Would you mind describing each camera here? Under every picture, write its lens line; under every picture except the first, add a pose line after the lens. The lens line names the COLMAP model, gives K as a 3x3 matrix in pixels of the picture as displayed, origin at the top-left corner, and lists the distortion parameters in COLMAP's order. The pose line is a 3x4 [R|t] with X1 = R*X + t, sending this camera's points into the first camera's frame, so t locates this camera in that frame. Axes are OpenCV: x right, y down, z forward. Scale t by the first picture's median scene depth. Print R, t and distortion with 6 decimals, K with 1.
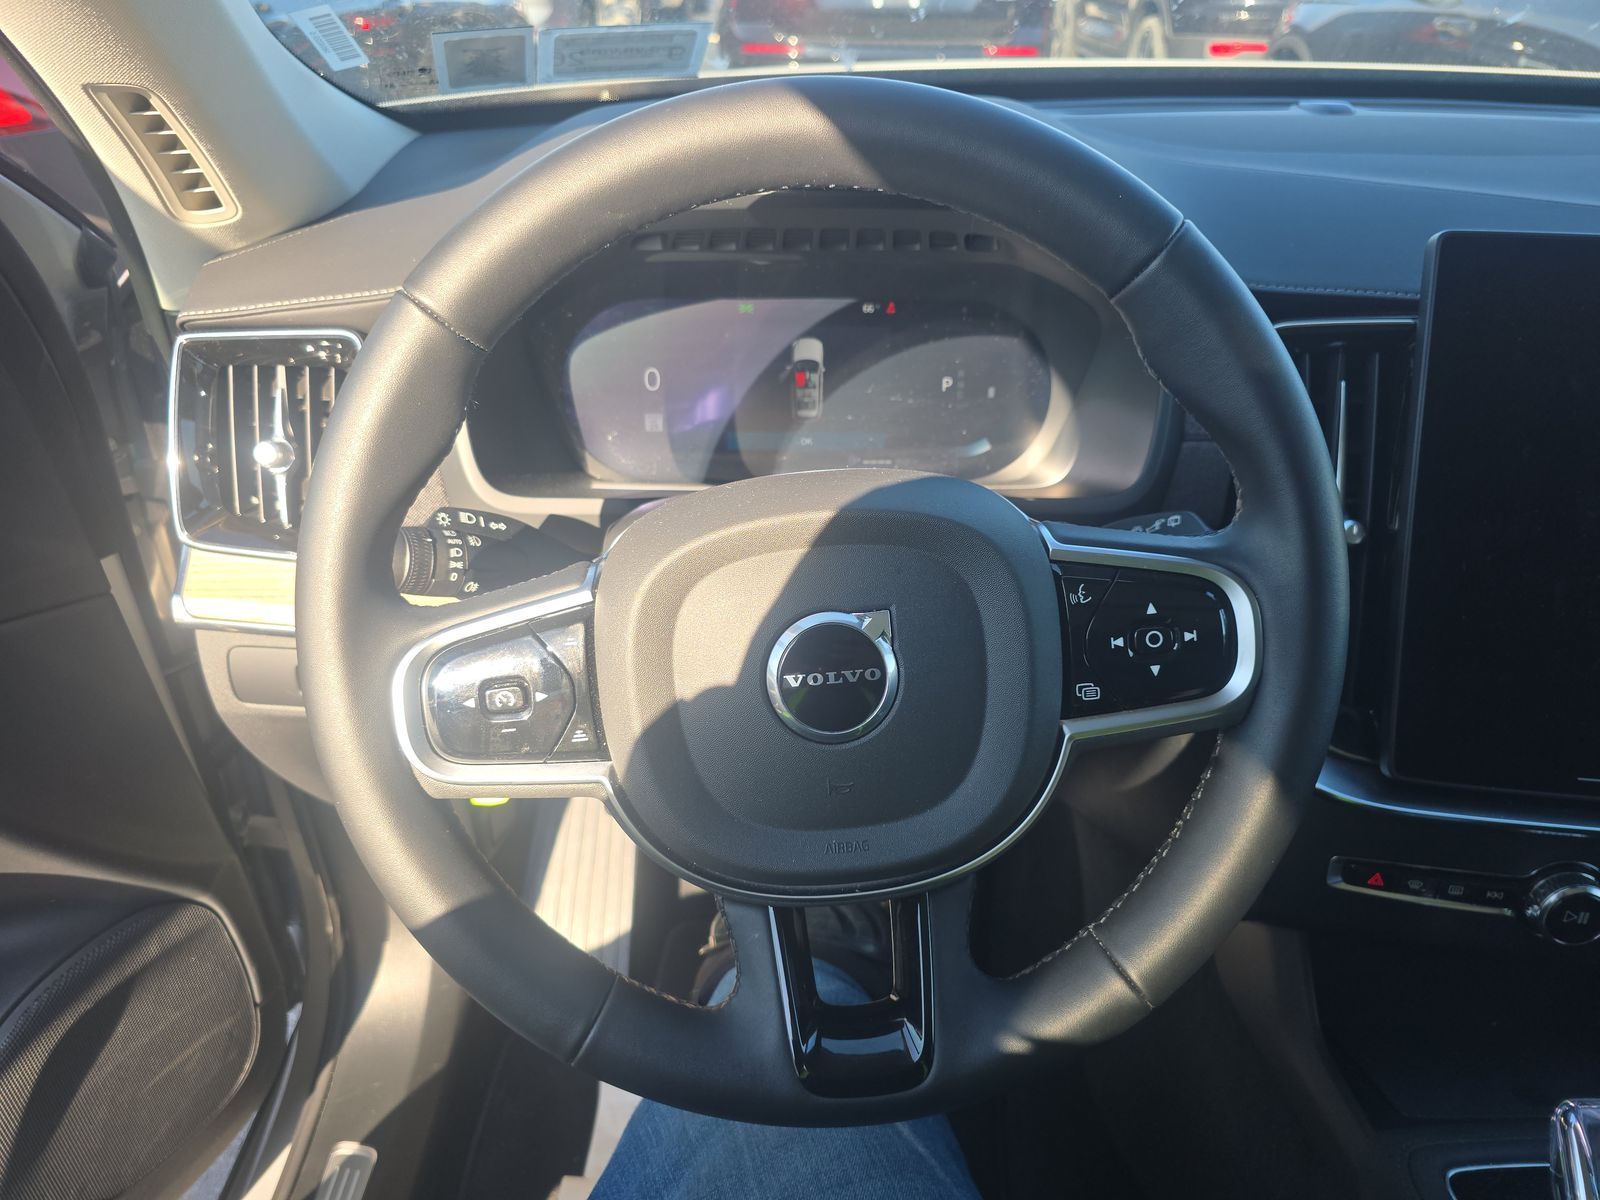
lens RADIAL K [[1089.9, 0, 790.4], [0, 1089.9, 606.3], [0, 0, 1]] dist [0.060663, -0.059195]
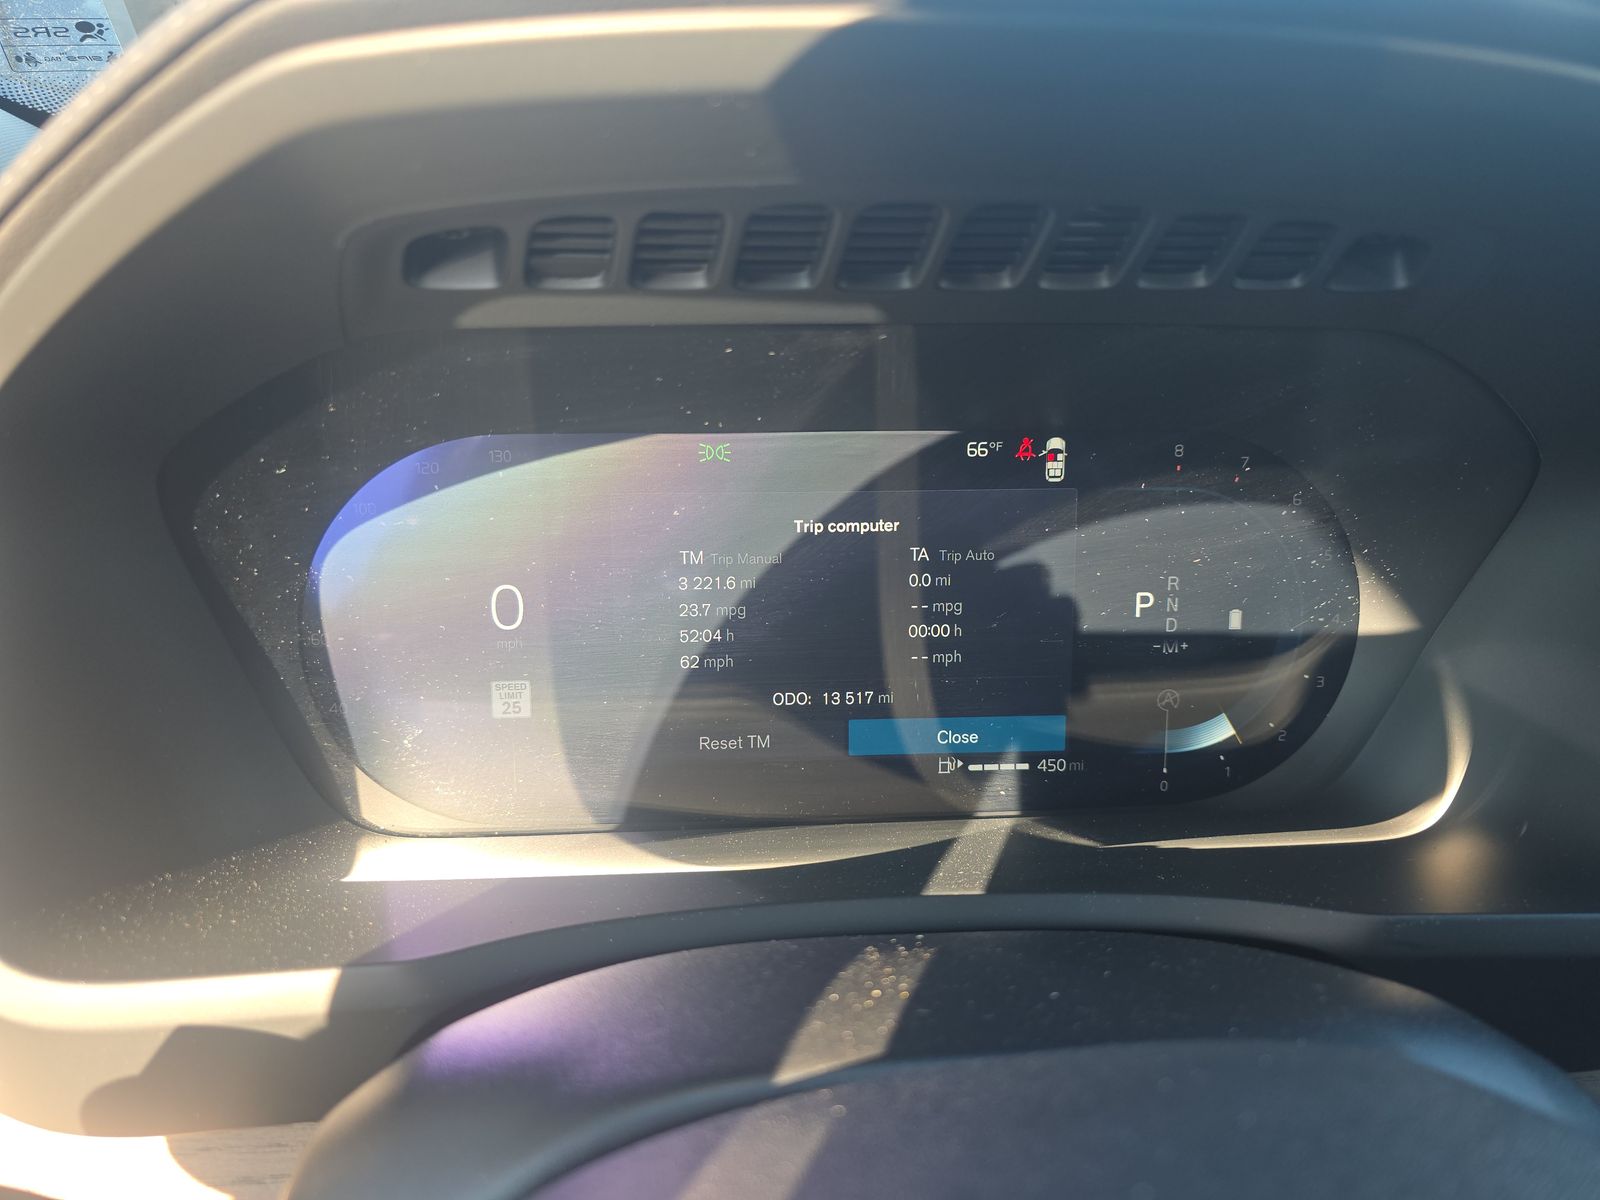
lens RADIAL K [[1089.9, 0, 790.4], [0, 1089.9, 606.3], [0, 0, 1]] dist [0.060663, -0.059195]
pose [[0.997514, -0.020701, 0.067354, -0.049007], [0.029353, 0.991063, -0.130127, -0.175614], [-0.064058, 0.131781, 0.989207, 0.657765]]
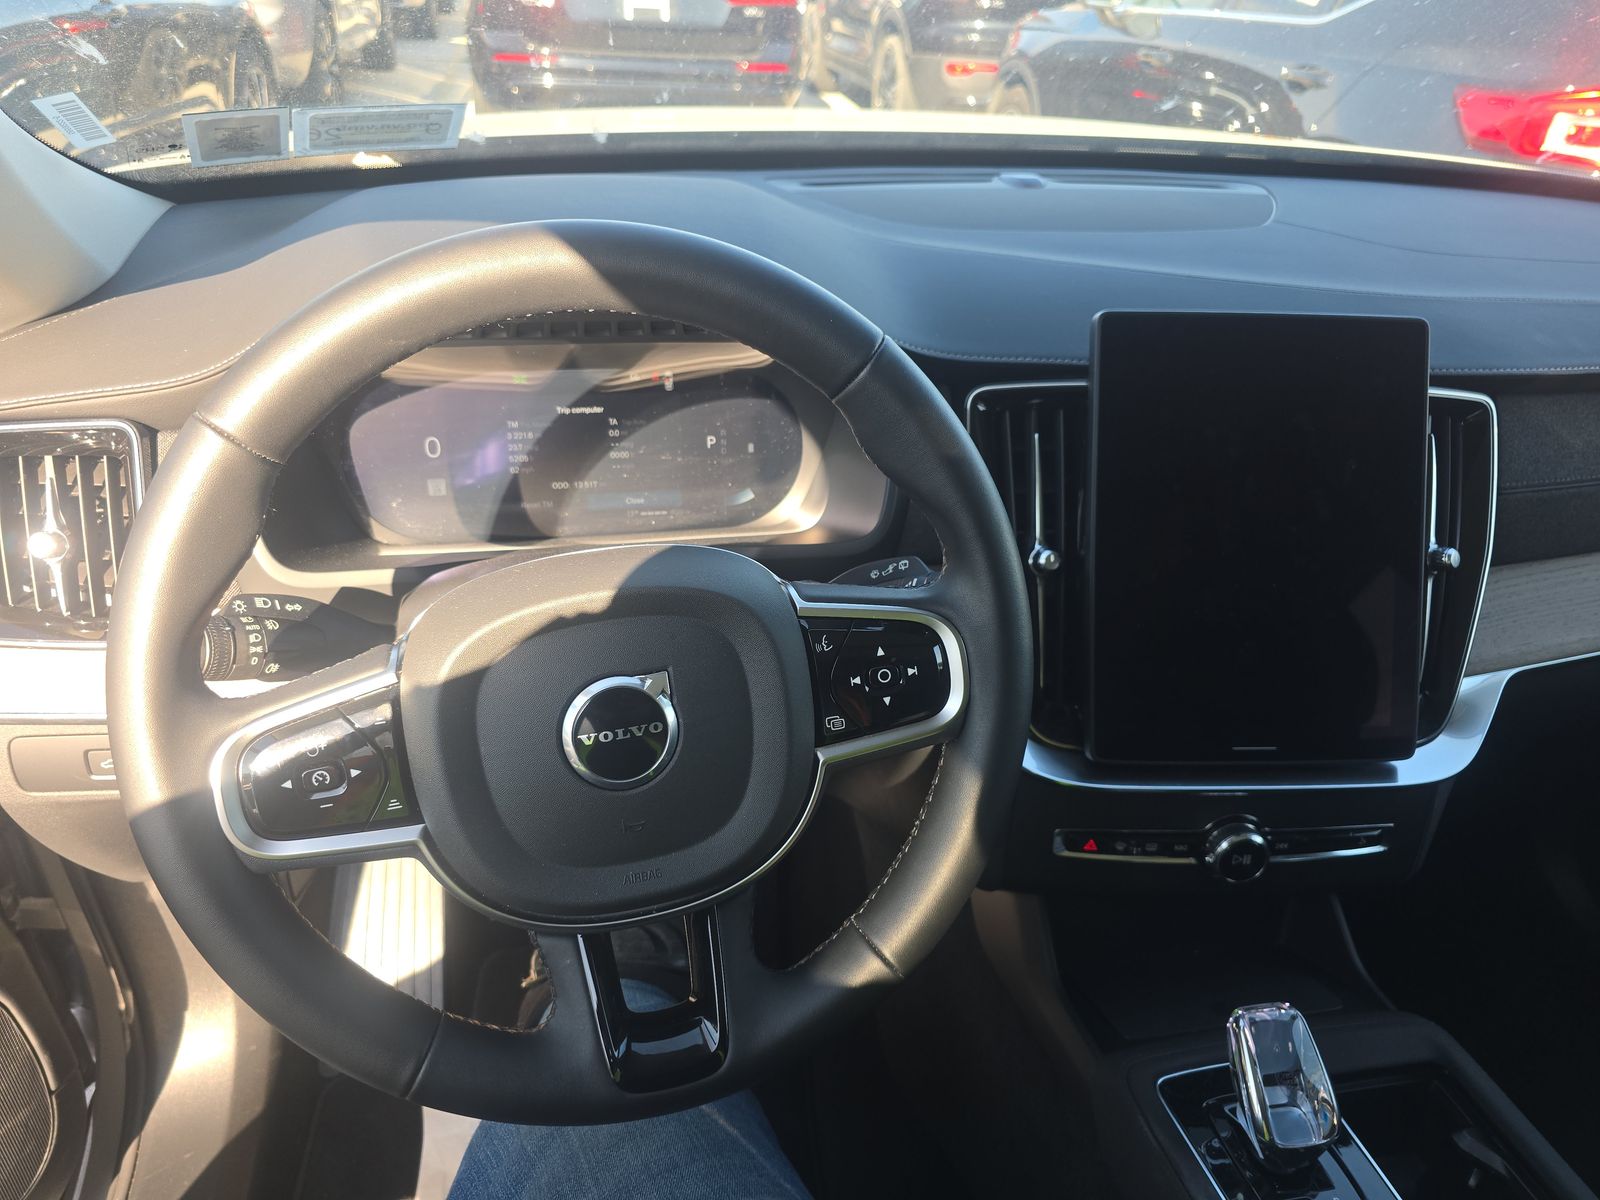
lens RADIAL K [[1089.9, 0, 790.4], [0, 1089.9, 606.3], [0, 0, 1]] dist [0.060663, -0.059195]
pose [[0.980280, -0.066053, 0.186246, 0.005449], [0.066238, 0.997790, 0.005240, -0.044288], [-0.186180, 0.007199, 0.982489, -0.126079]]
